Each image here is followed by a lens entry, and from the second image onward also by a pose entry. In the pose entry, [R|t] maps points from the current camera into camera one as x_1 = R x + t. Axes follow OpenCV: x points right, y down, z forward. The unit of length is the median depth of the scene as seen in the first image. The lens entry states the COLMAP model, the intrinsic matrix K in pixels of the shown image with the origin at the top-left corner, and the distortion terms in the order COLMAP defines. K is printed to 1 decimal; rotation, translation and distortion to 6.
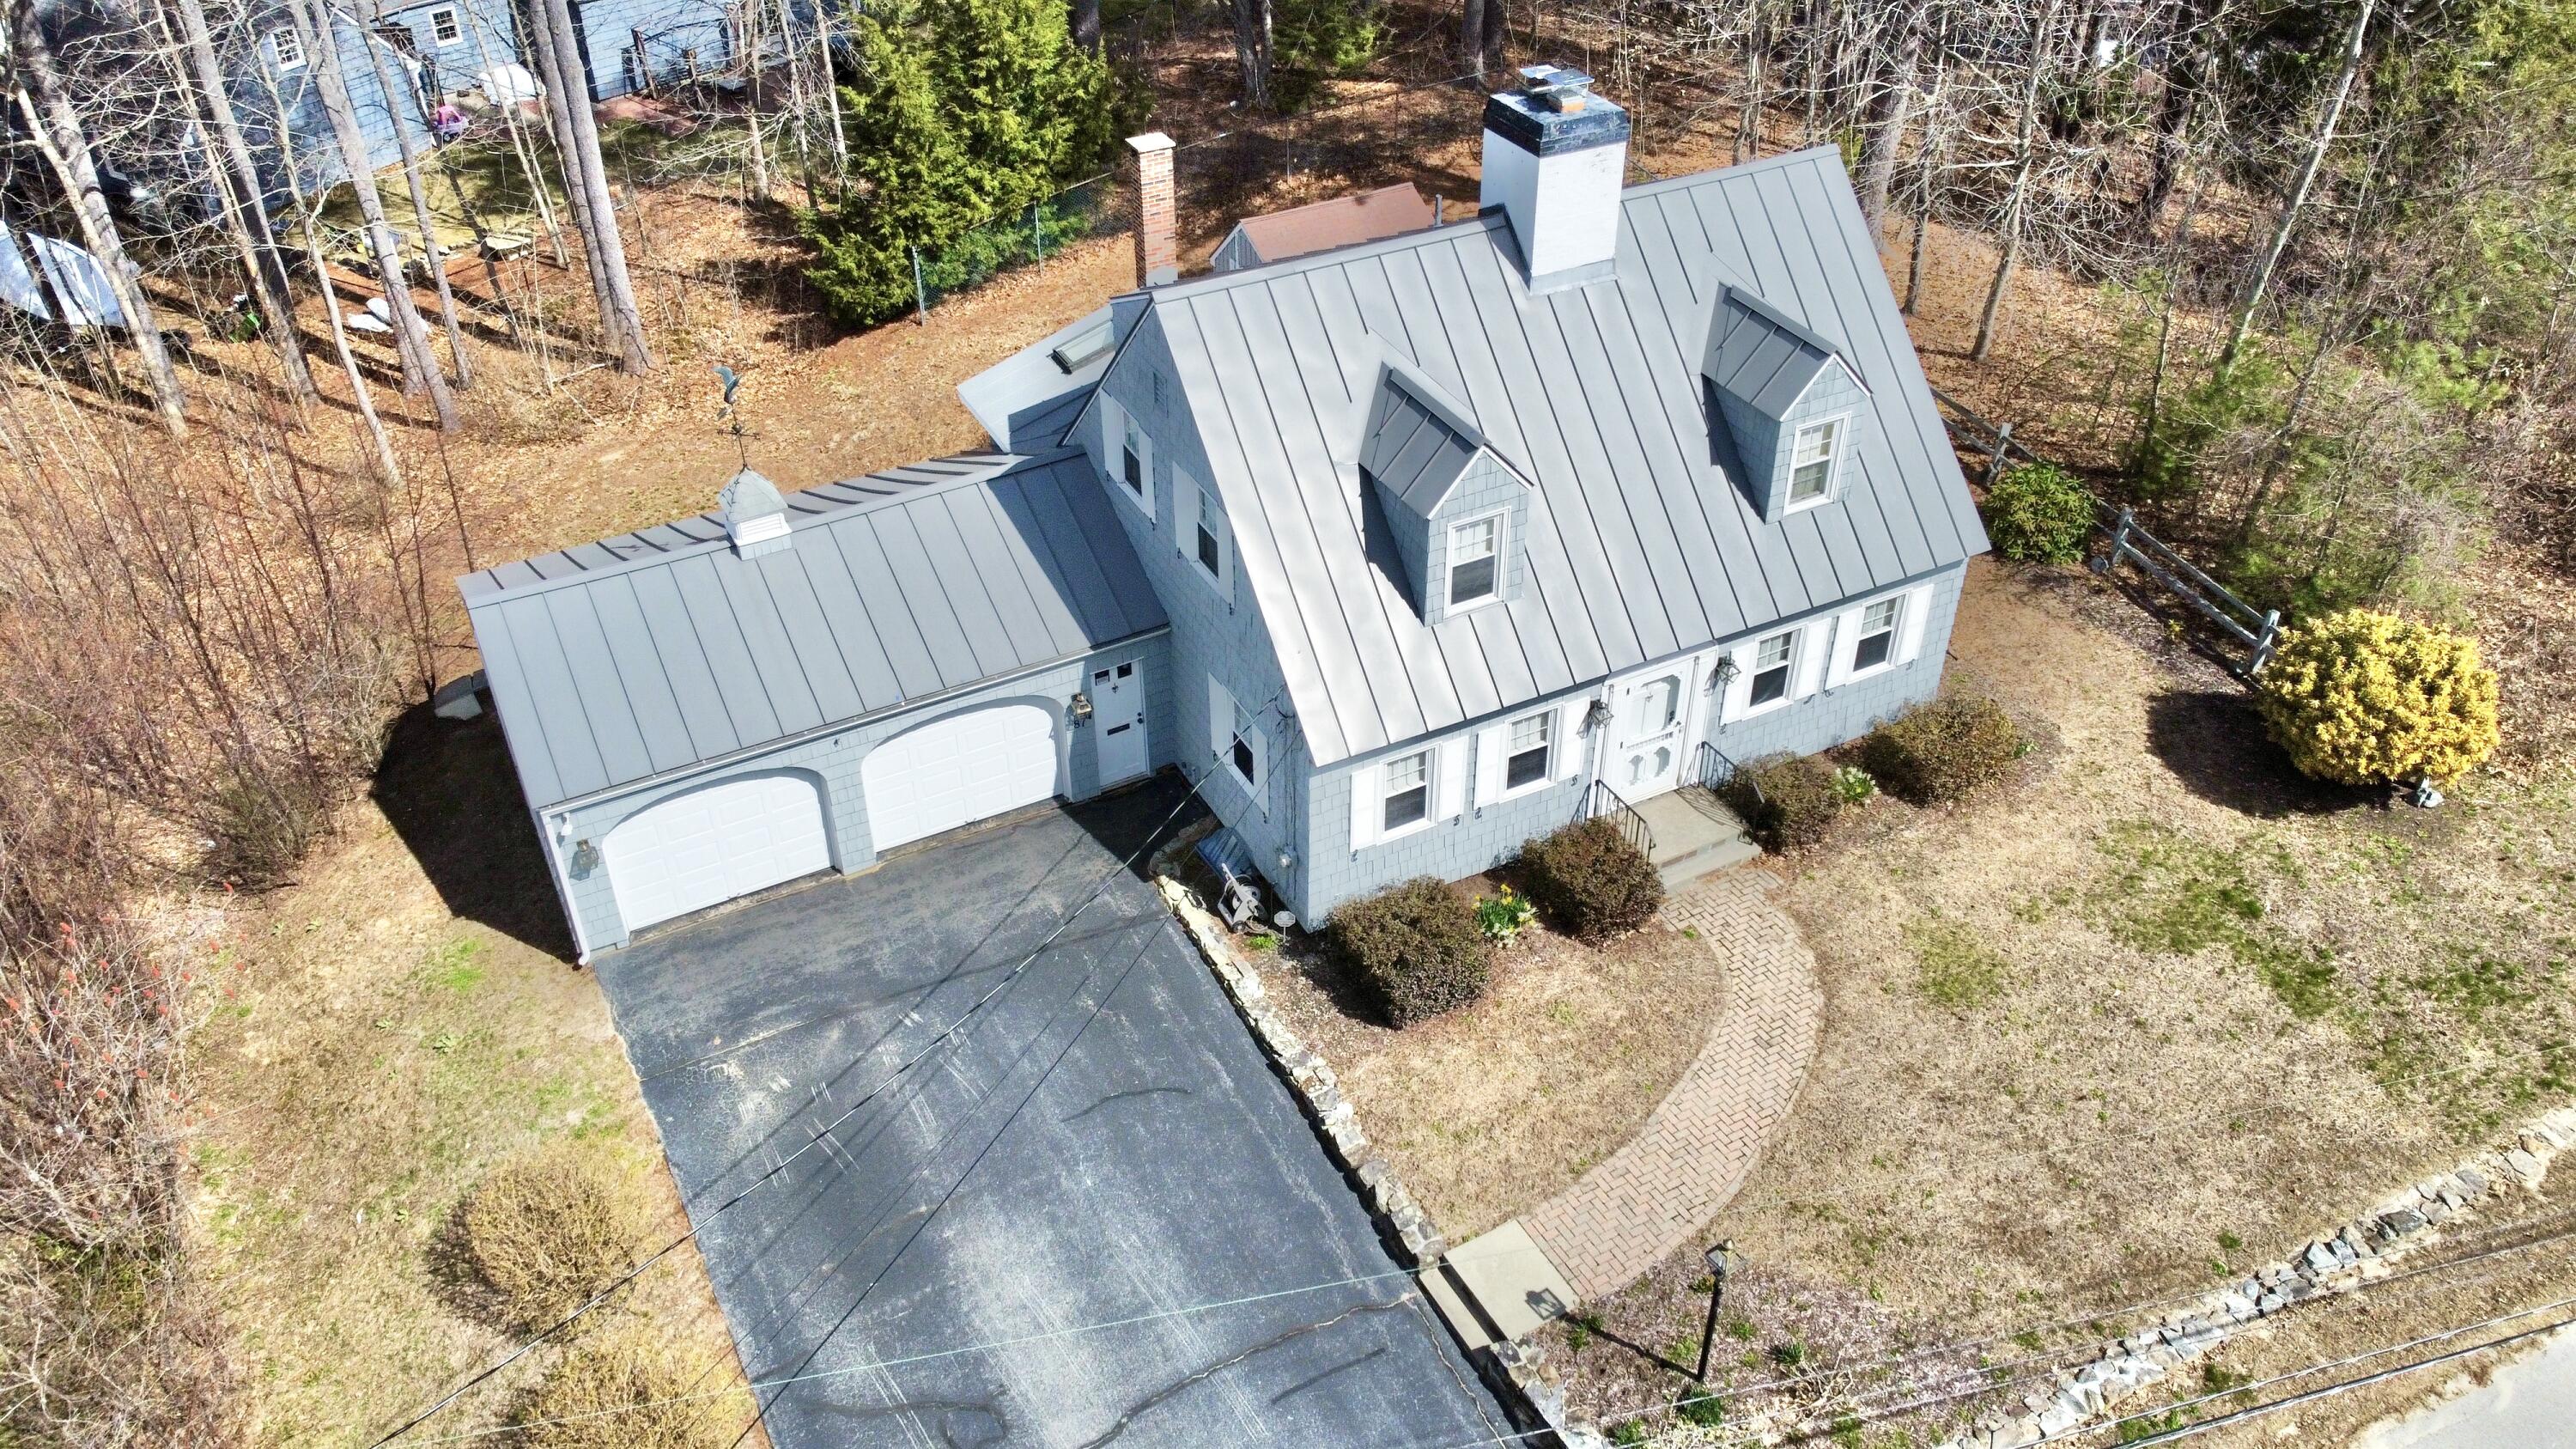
lens RADIAL K [[1938.7, 0, 1288.0], [0, 1938.7, 724.5], [0, 0, 1]] dist [0.003752, -0.000252]
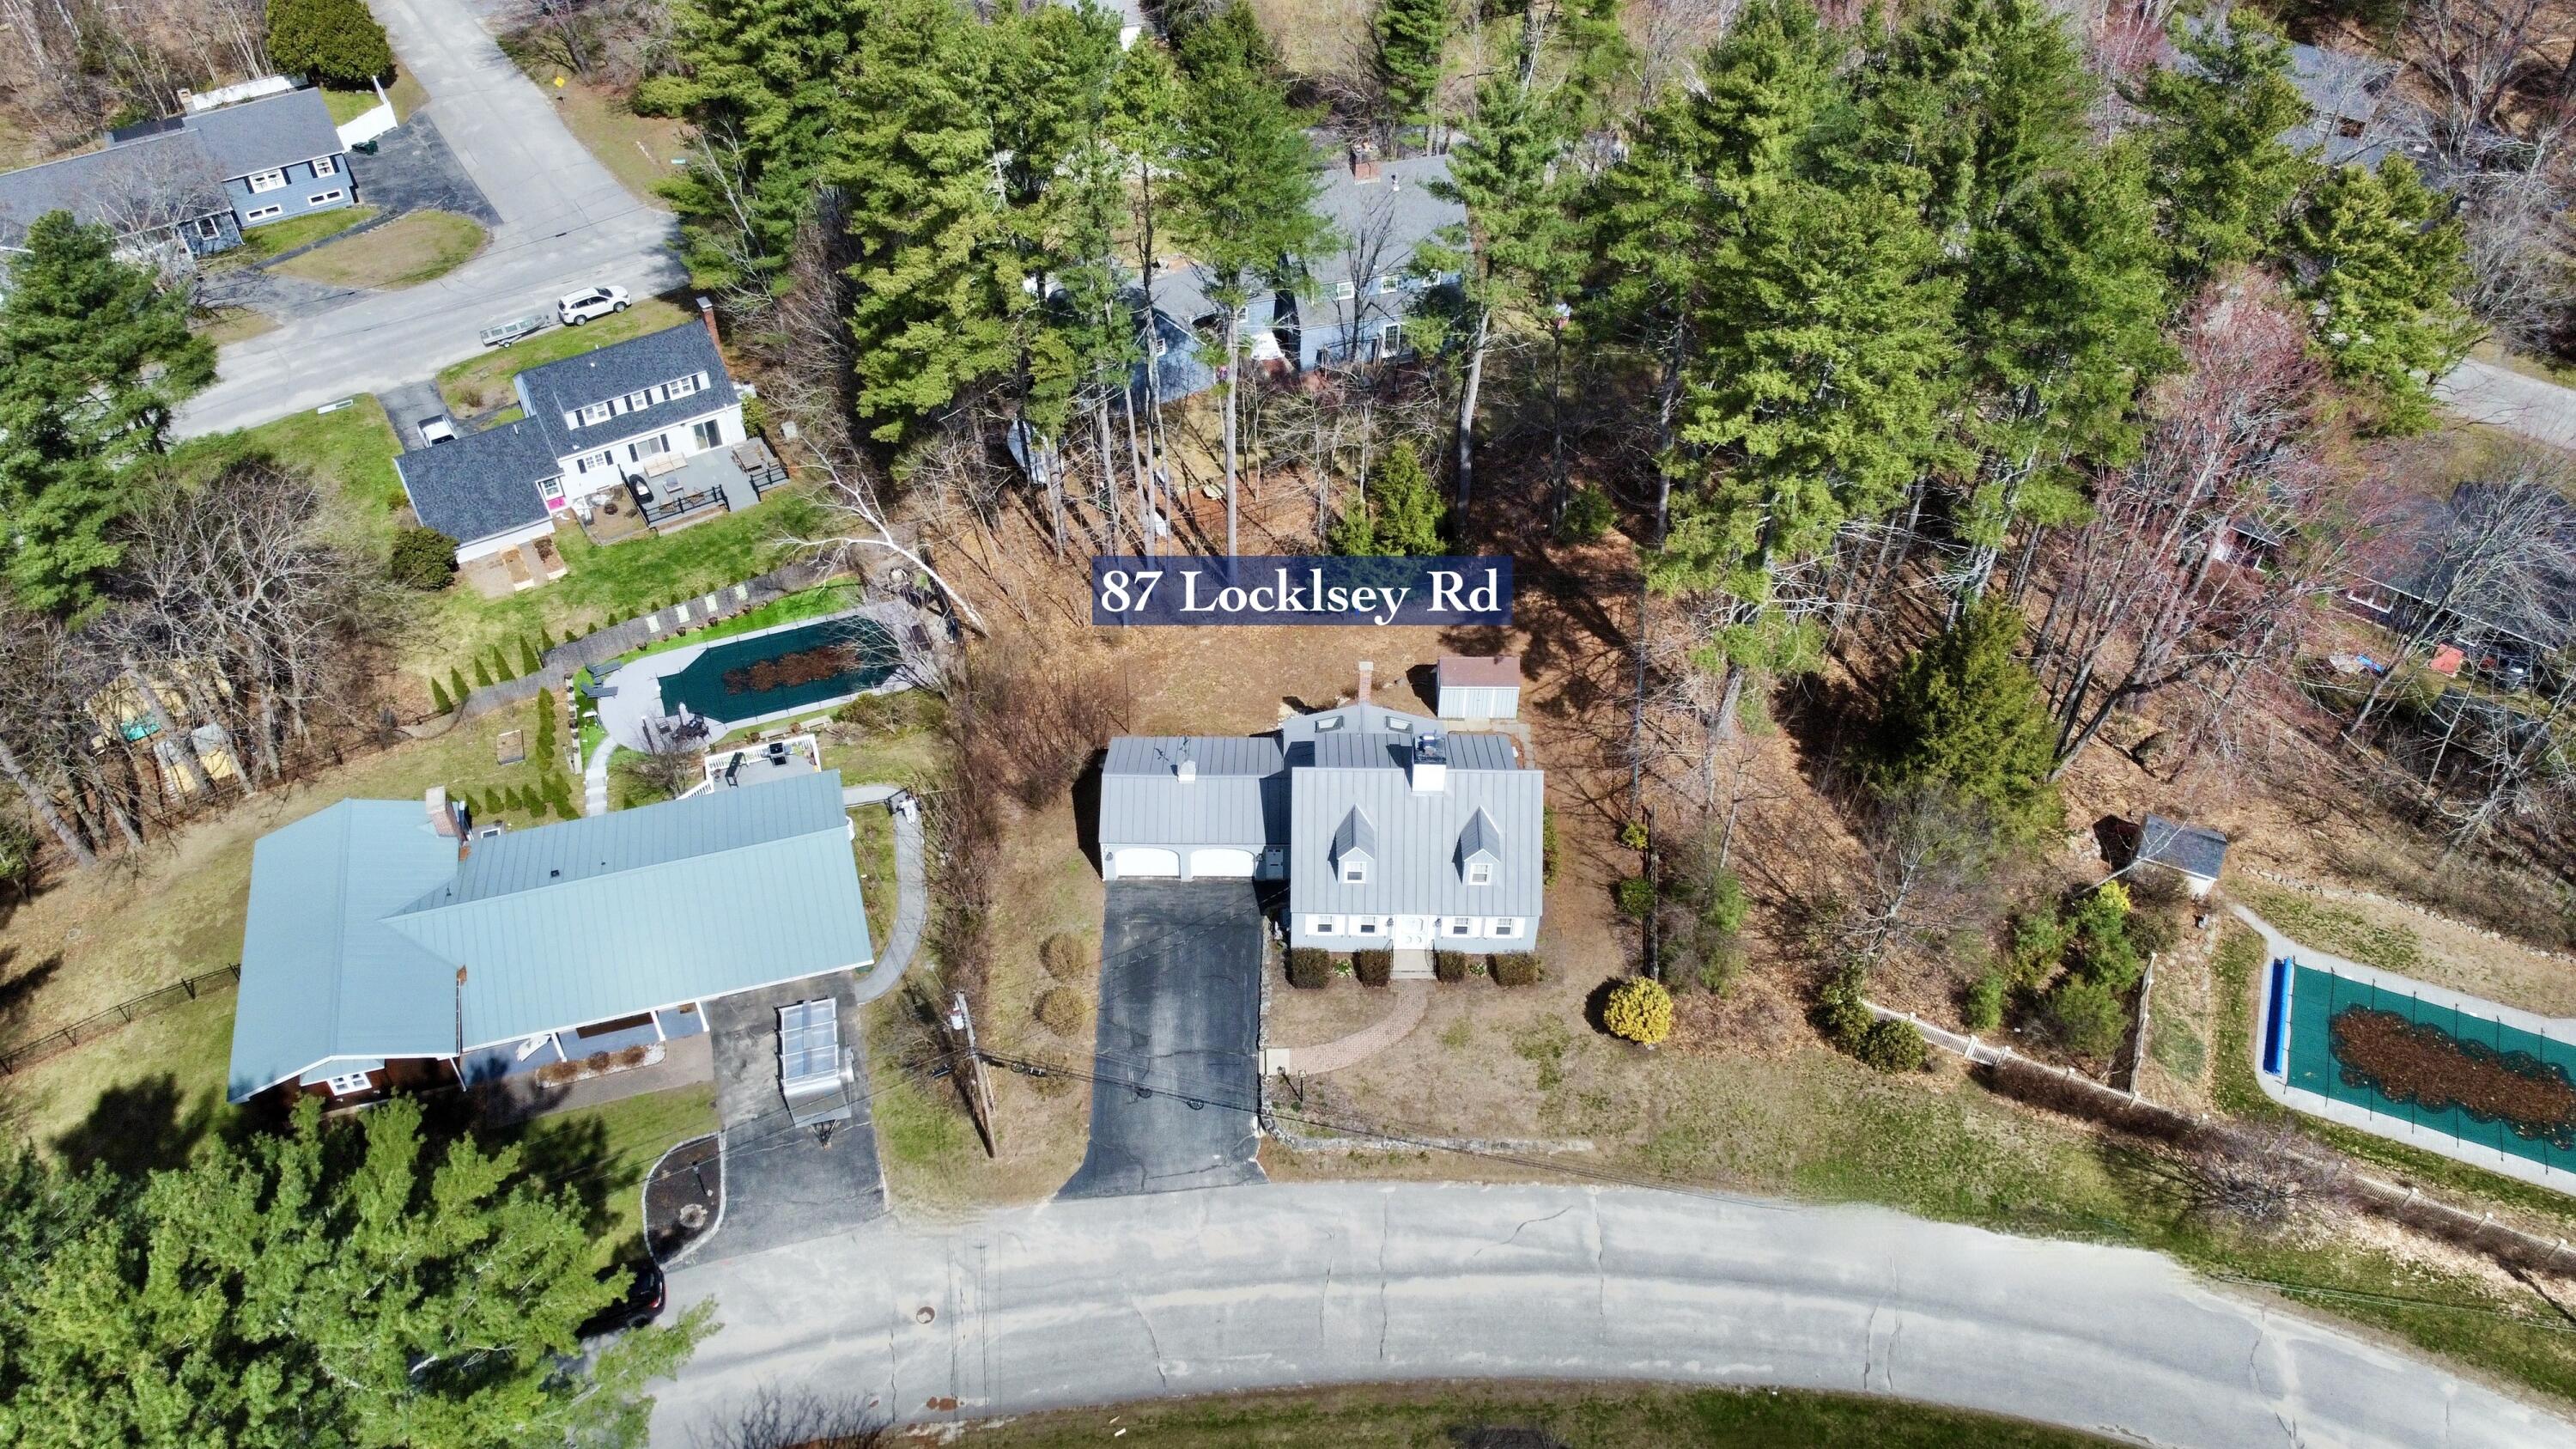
lens RADIAL K [[1938.7, 0, 1288.0], [0, 1938.7, 724.5], [0, 0, 1]] dist [0.003752, -0.000252]
pose [[0.881532, 0.334318, -0.333366, 0.987946], [-0.291616, 0.940867, 0.172422, -0.831347], [0.371297, -0.054781, 0.926897, -2.065952]]
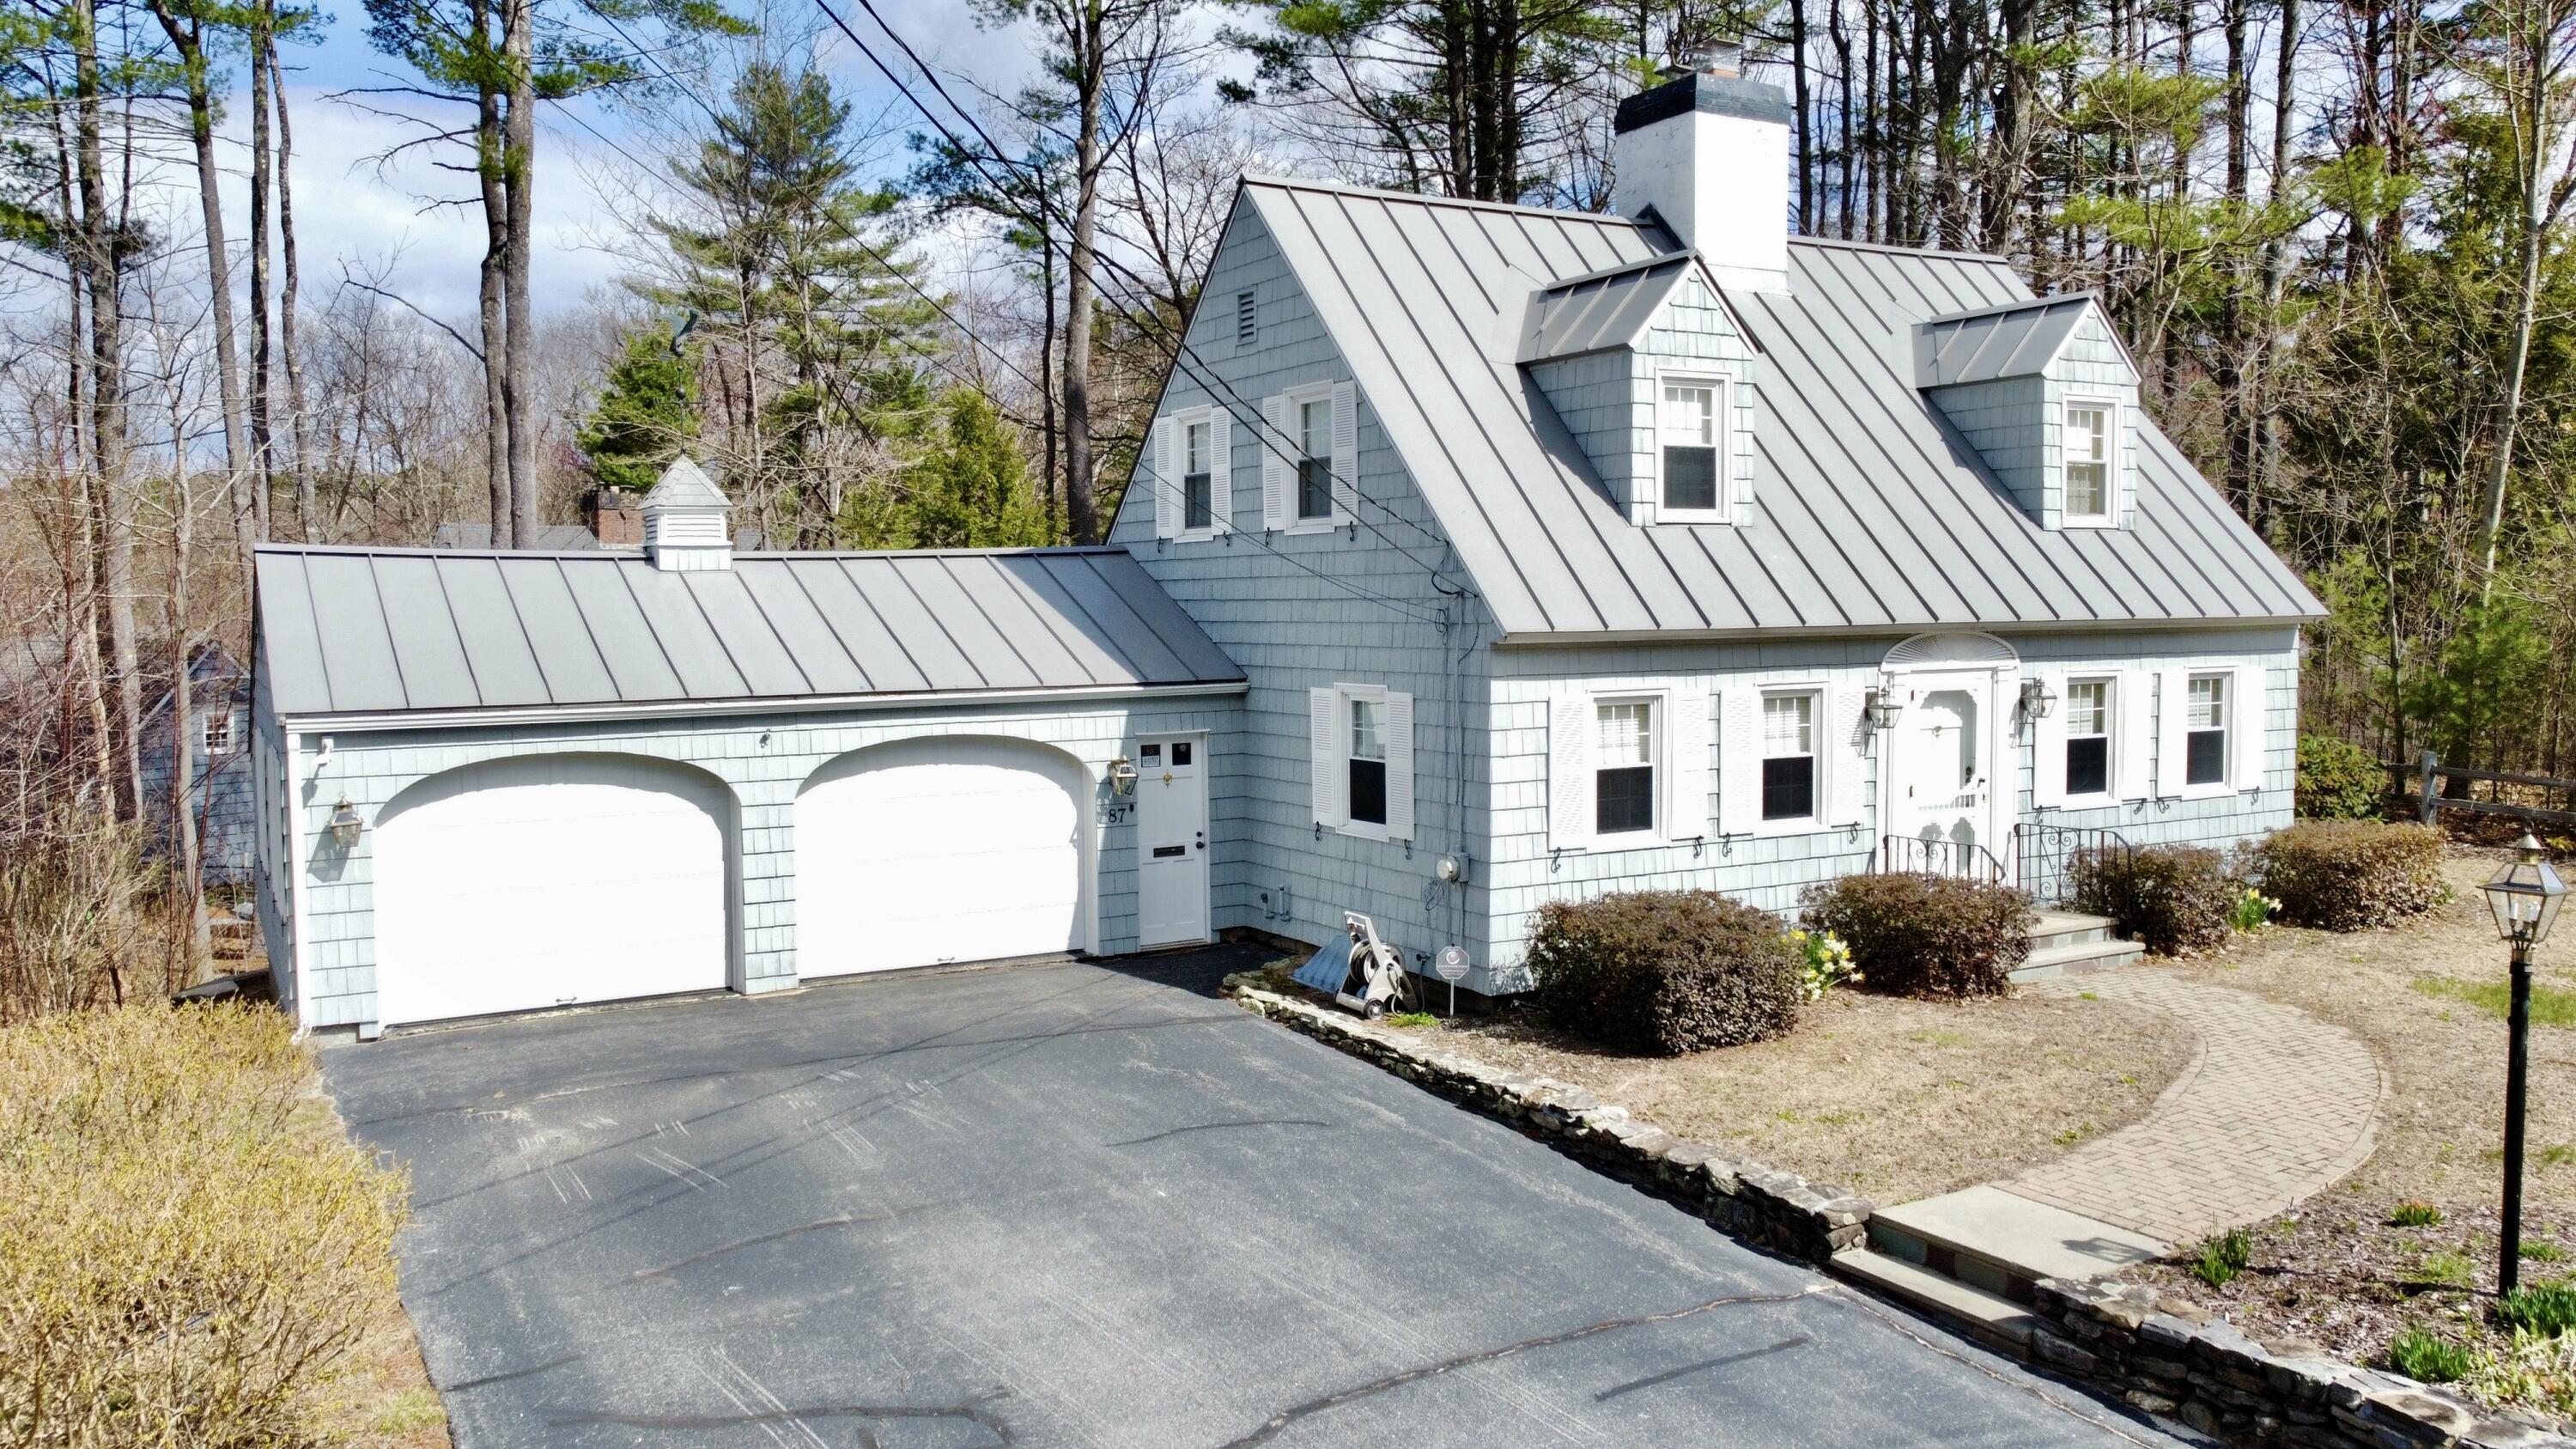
lens RADIAL K [[1938.7, 0, 1288.0], [0, 1938.7, 724.5], [0, 0, 1]] dist [0.003752, -0.000252]
pose [[0.999268, -0.006761, 0.037643, -0.077847], [0.025862, 0.844551, -0.534850, 0.368061], [-0.028175, 0.535433, 0.844108, 0.429530]]
